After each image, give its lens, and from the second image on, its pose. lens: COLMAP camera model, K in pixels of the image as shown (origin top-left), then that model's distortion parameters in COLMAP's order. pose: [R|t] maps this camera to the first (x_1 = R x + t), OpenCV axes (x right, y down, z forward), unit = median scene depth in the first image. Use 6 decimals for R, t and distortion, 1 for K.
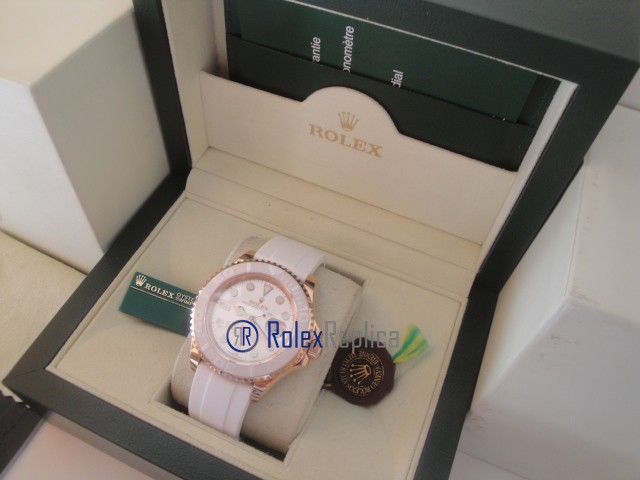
lens RADIAL K [[521.5, 0, 321.3], [0, 521.5, 237.9], [0, 0, 1]] dist [-0.164728, 0.102566]
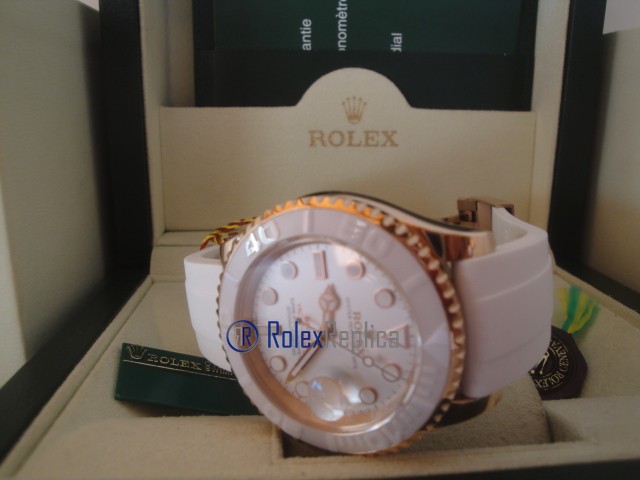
lens RADIAL K [[521.5, 0, 318.5], [0, 521.5, 239.1], [0, 0, 1]] dist [-0.164728, 0.102566]
pose [[0.891643, -0.167830, 0.420483, -0.407724], [0.390756, 0.754341, -0.527522, 0.380827], [-0.228654, 0.634667, 0.738183, 0.492954]]
